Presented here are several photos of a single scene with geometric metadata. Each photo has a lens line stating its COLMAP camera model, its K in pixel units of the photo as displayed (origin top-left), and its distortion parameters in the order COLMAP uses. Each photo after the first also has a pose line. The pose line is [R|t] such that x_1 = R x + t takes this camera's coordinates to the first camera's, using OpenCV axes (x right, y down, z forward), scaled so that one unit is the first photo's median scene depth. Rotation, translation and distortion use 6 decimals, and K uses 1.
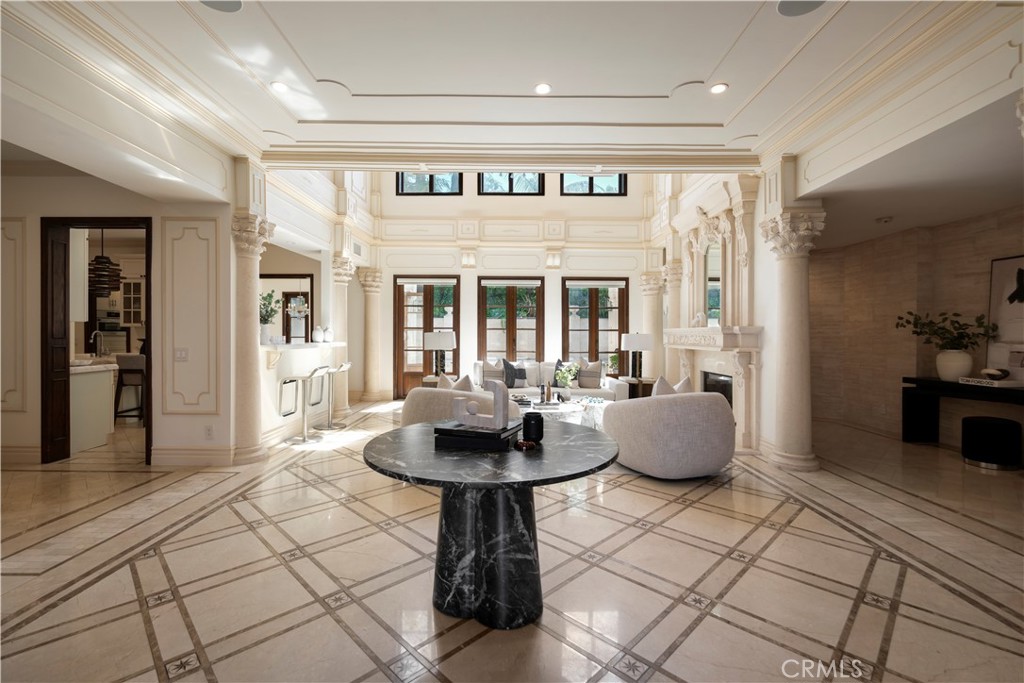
lens RADIAL K [[444.1, 0, 509.0], [0, 444.1, 337.3], [0, 0, 1]] dist [-0.007224, 0.001430]
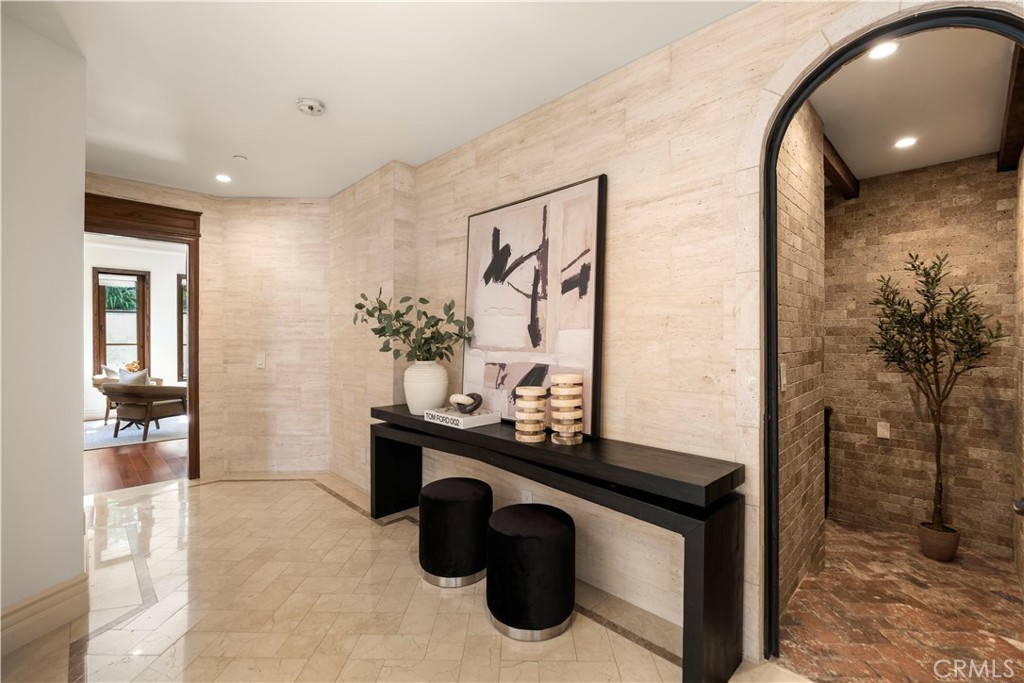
lens RADIAL K [[444.1, 0, 508.6], [0, 444.1, 338.7], [0, 0, 1]] dist [-0.007224, 0.001430]
pose [[0.708725, -0.007141, 0.705449, 0.486907], [0.007627, 0.999968, 0.002461, -0.001600], [-0.705444, 0.003636, 0.708757, 0.364346]]
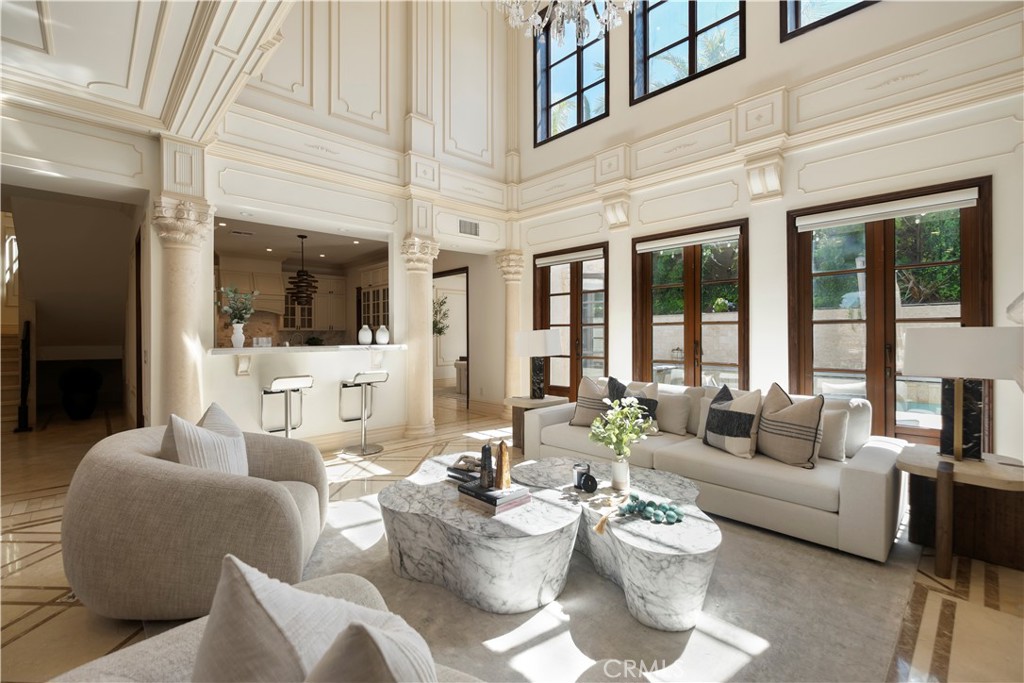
lens RADIAL K [[444.1, 0, 509.7], [0, 444.1, 337.0], [0, 0, 1]] dist [-0.007224, 0.001430]
pose [[0.692006, -0.003388, -0.721884, 0.333917], [0.002707, 0.999994, -0.002098, -0.000557], [0.721887, -0.000503, 0.692011, 0.592487]]
